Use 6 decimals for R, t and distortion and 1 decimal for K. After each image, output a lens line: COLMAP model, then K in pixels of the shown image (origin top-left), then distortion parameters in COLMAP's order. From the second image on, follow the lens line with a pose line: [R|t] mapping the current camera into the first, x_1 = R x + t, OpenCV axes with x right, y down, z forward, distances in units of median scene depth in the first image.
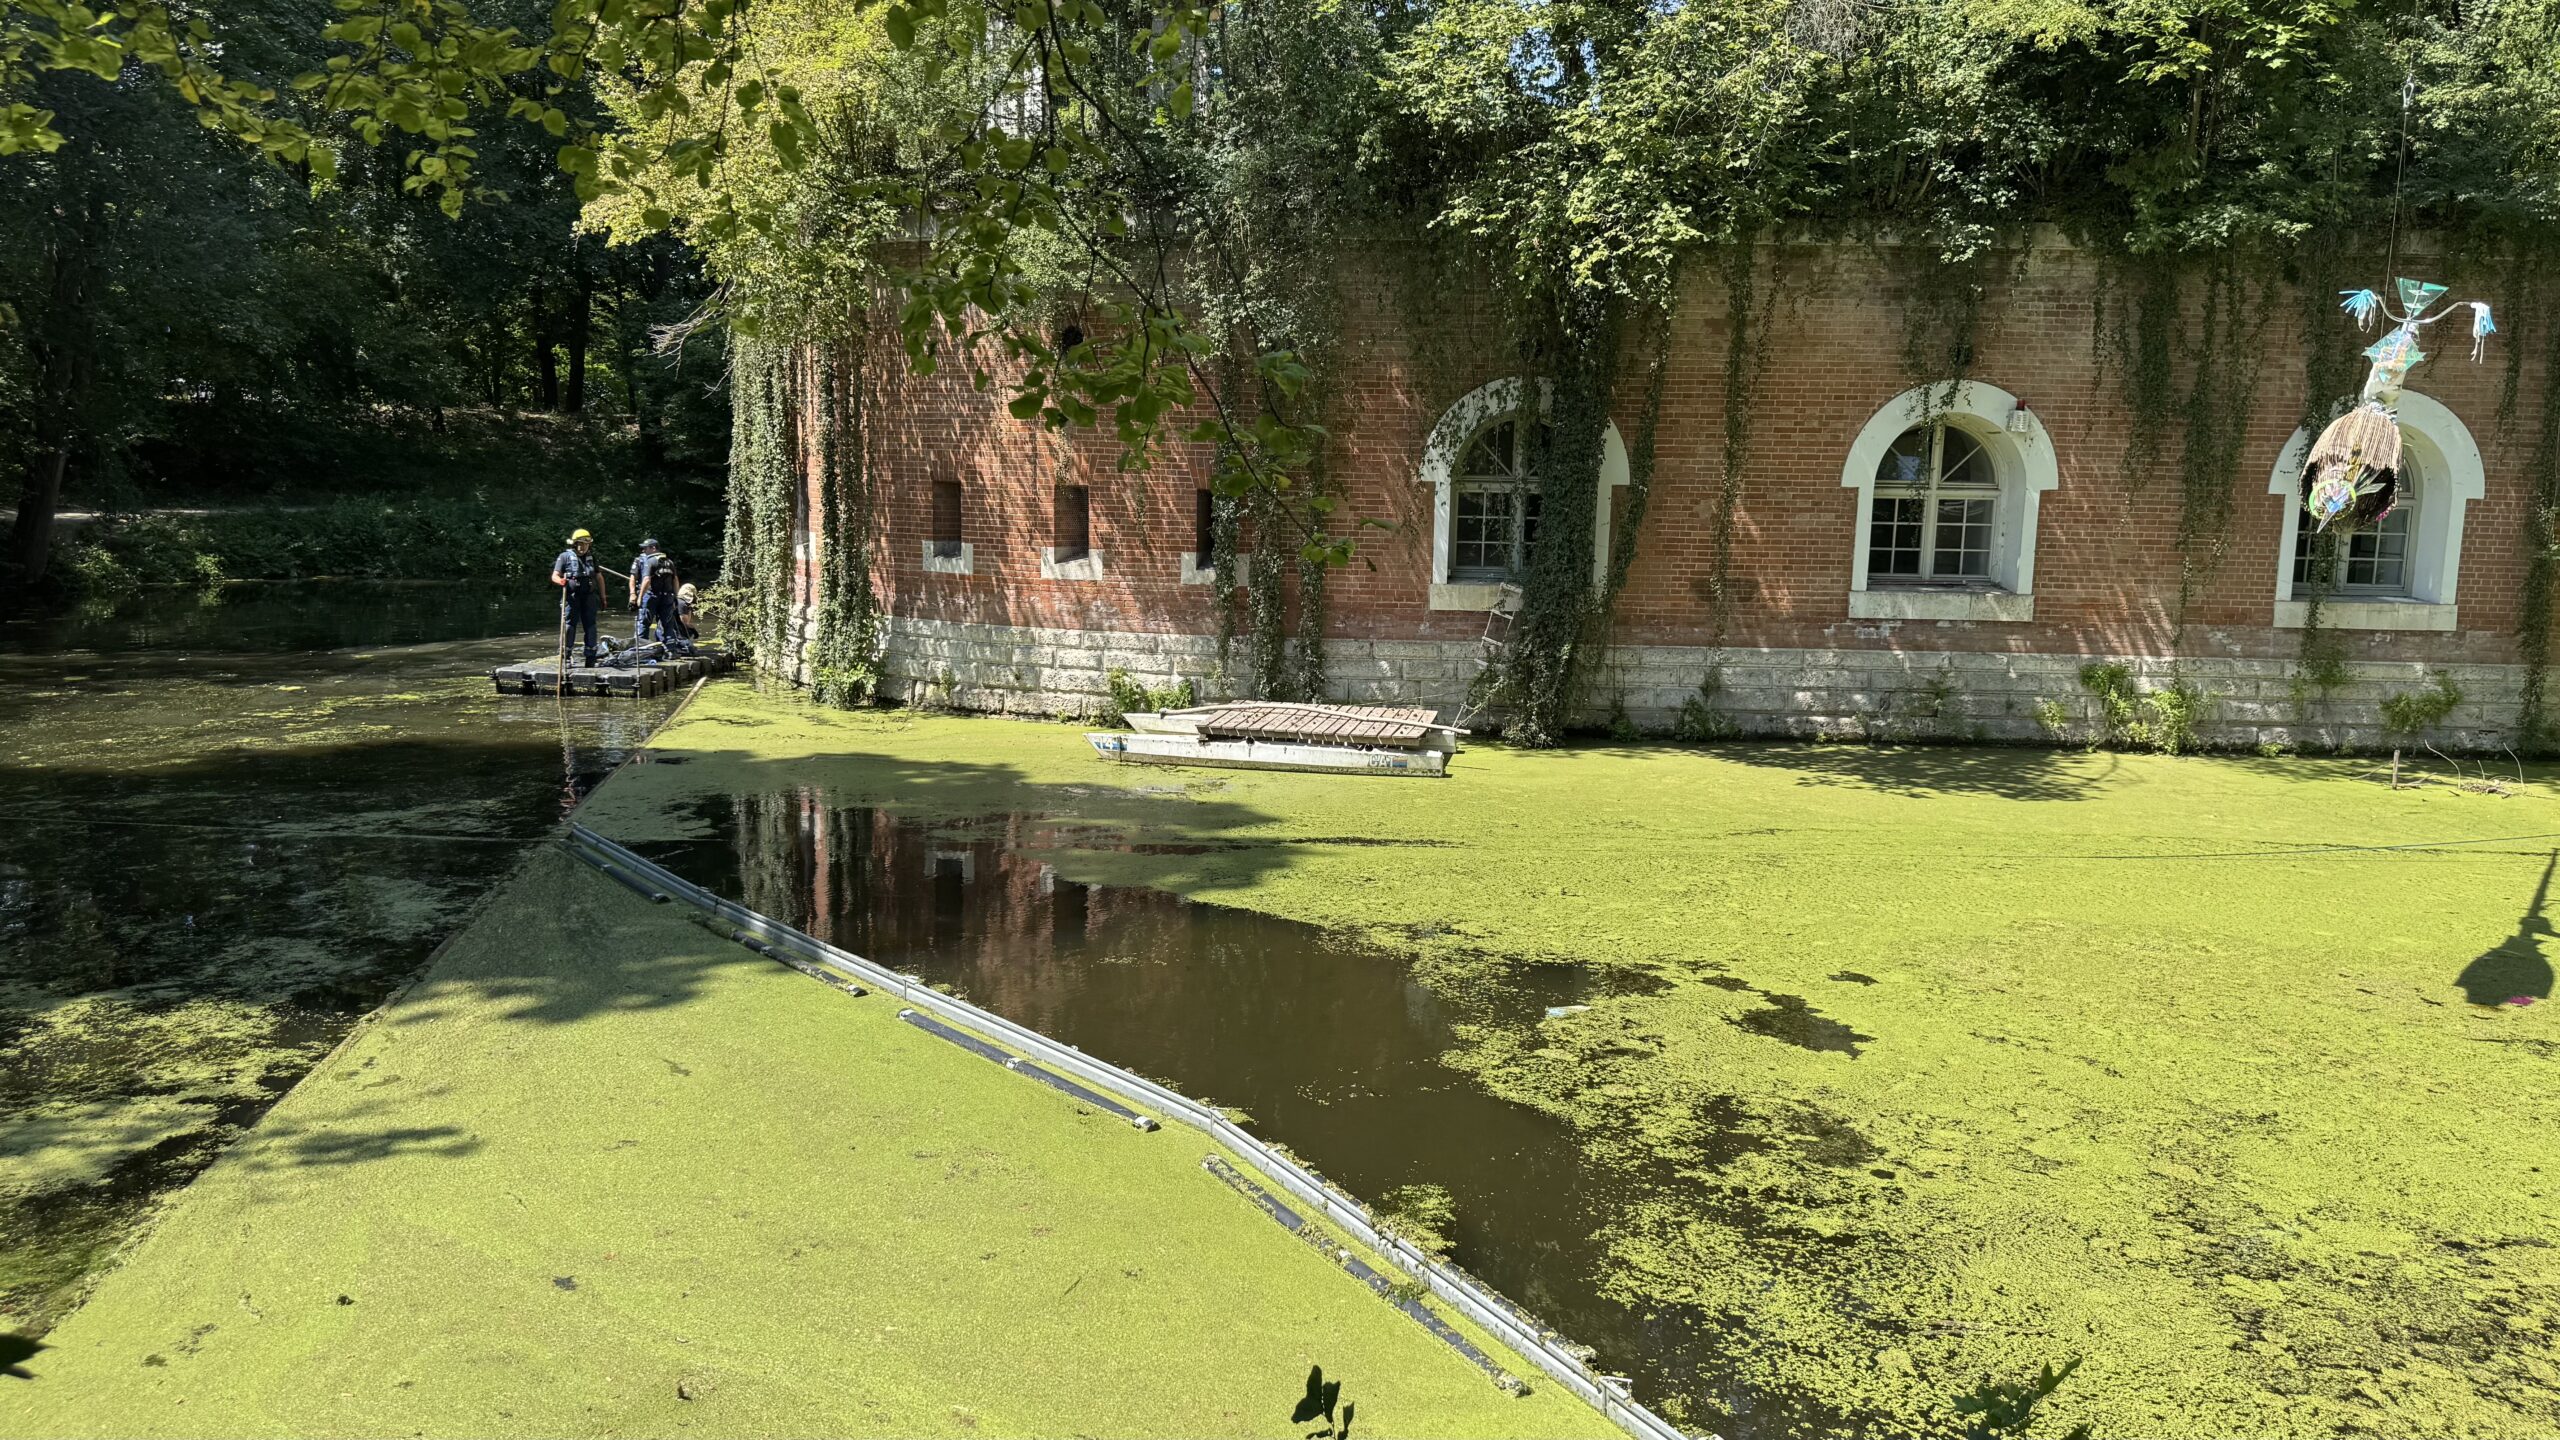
lens RADIAL K [[1771.8, 0, 1243.0], [0, 1771.8, 772.9], [0, 0, 1]] dist [0.092815, -0.158452]
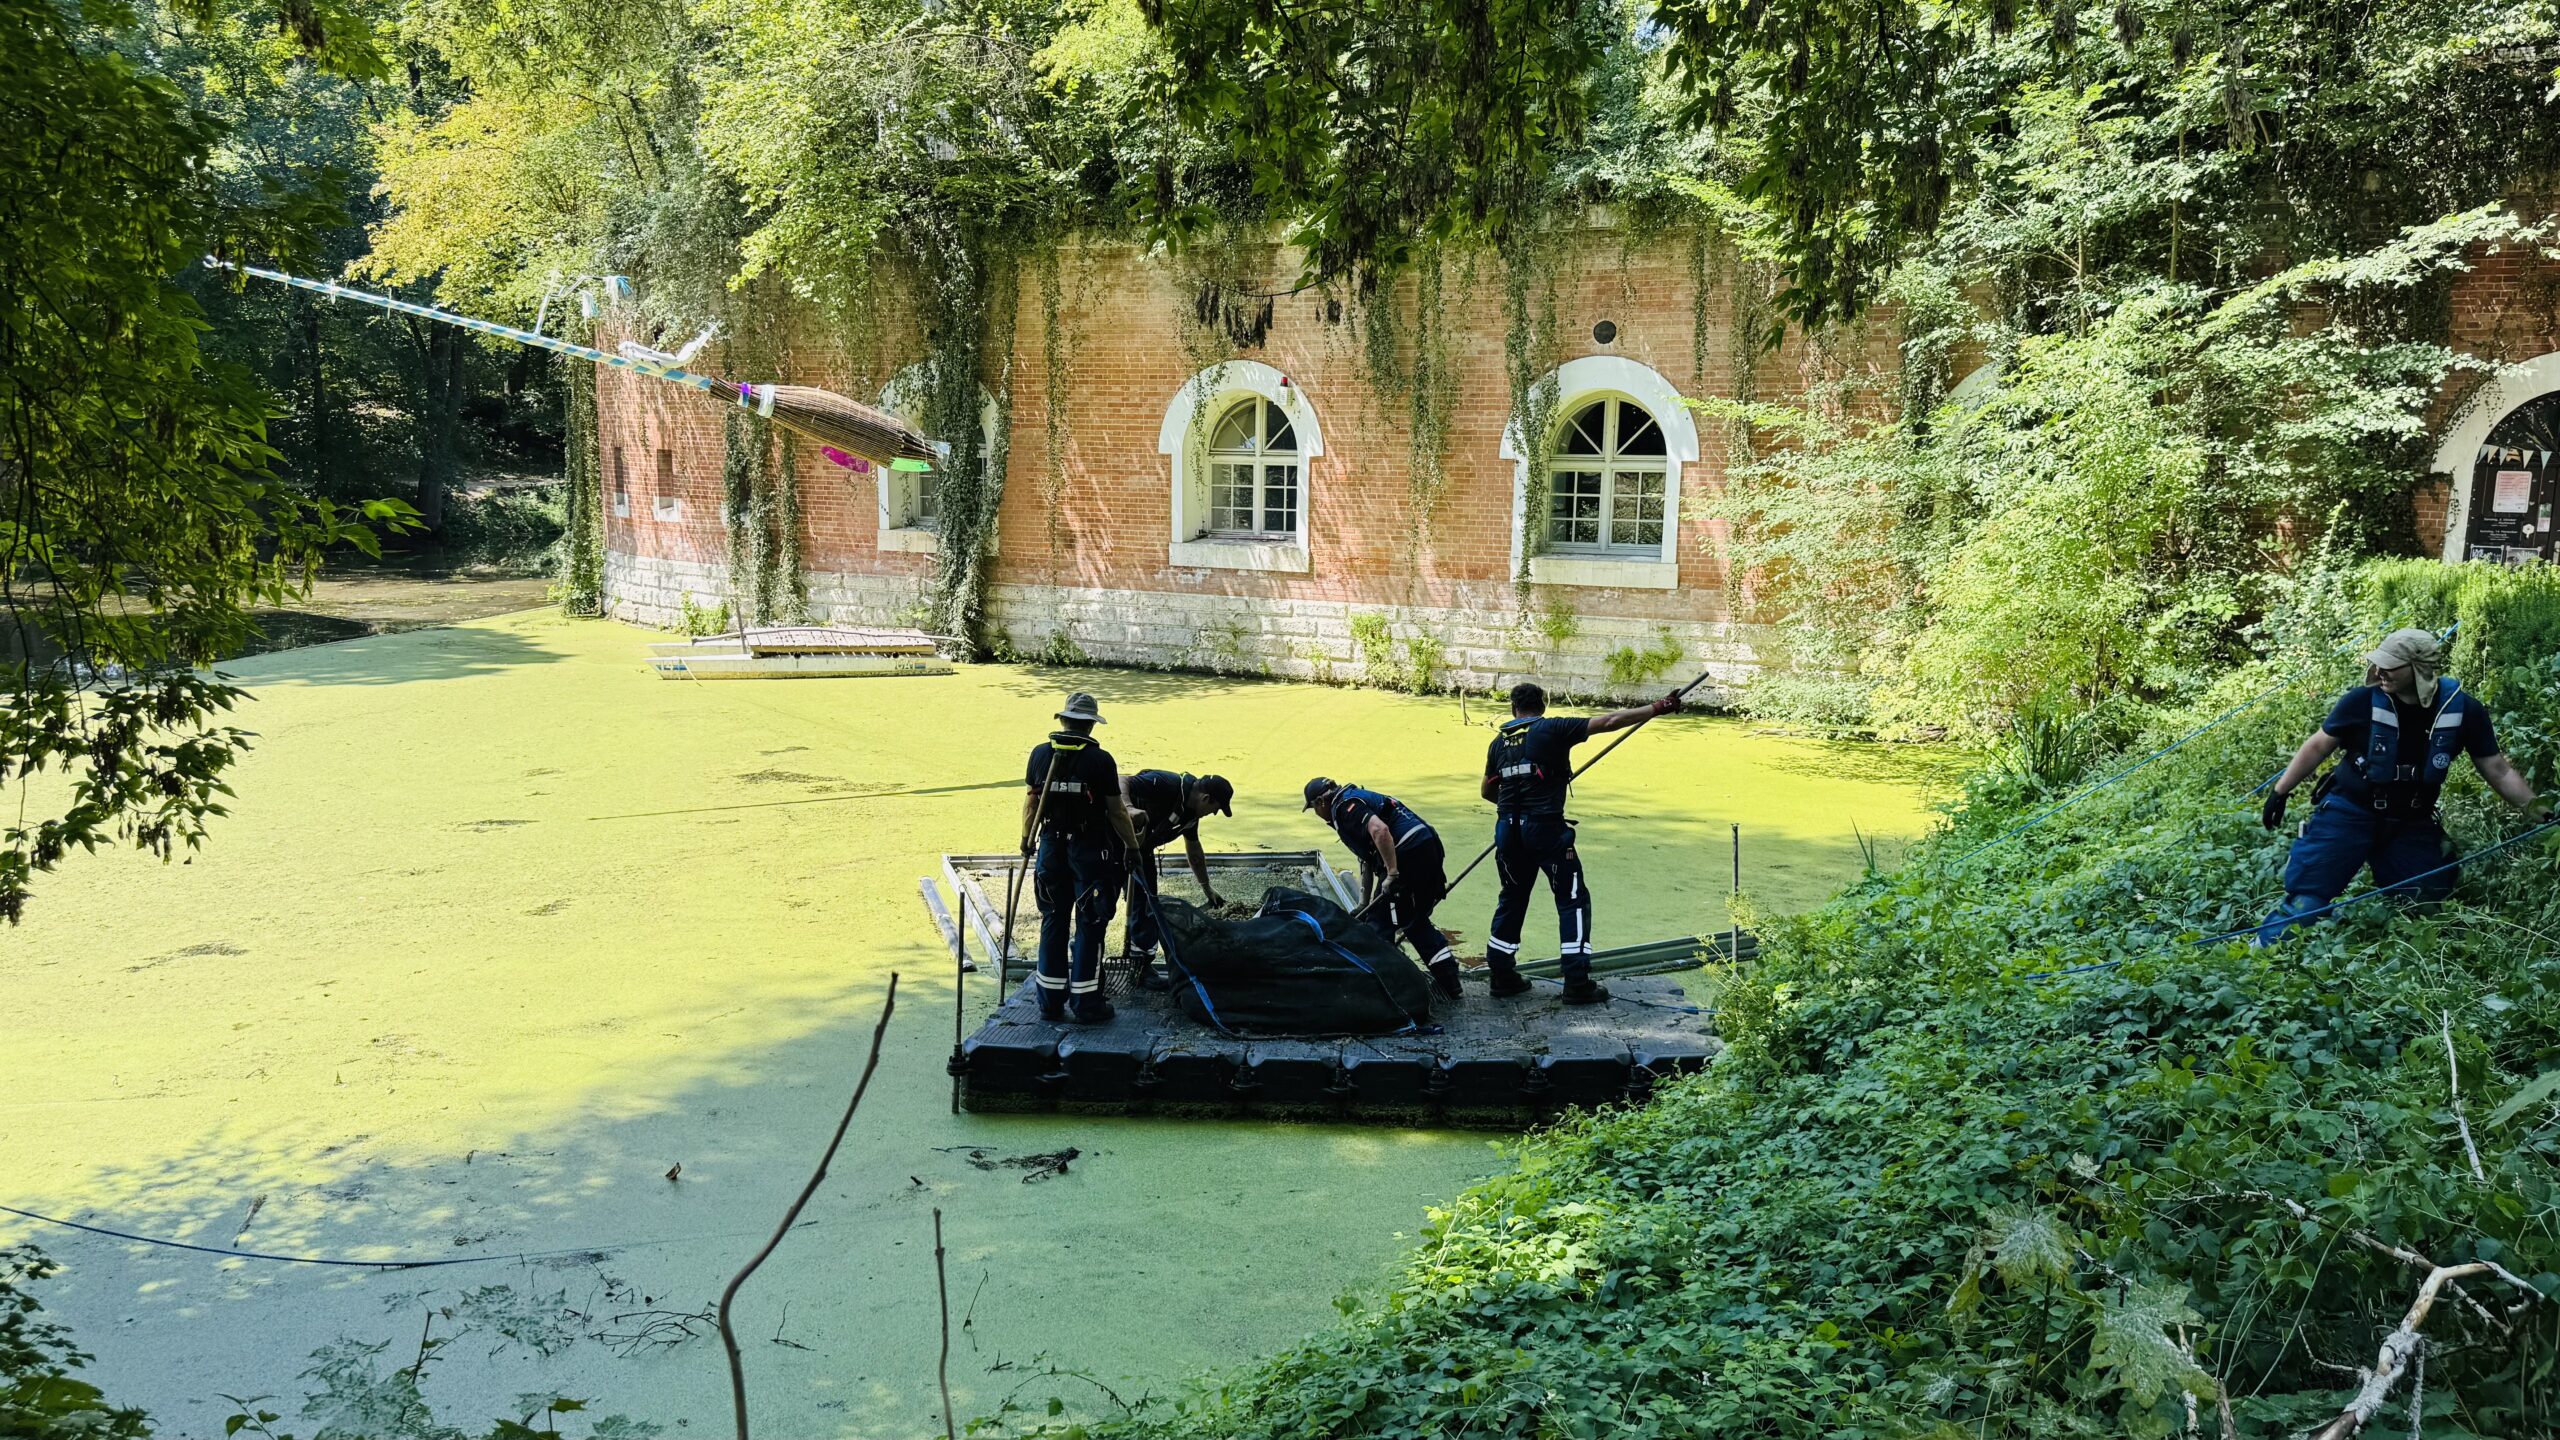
lens RADIAL K [[1752.1, 0, 1280.0], [0, 1752.1, 720.0], [0, 0, 1]] dist [0.089540, -0.148566]
pose [[0.910798, 0.055591, -0.409092, 0.870466], [-0.064286, 0.997903, -0.007522, 0.017767], [0.407816, 0.033150, 0.912462, -0.008291]]
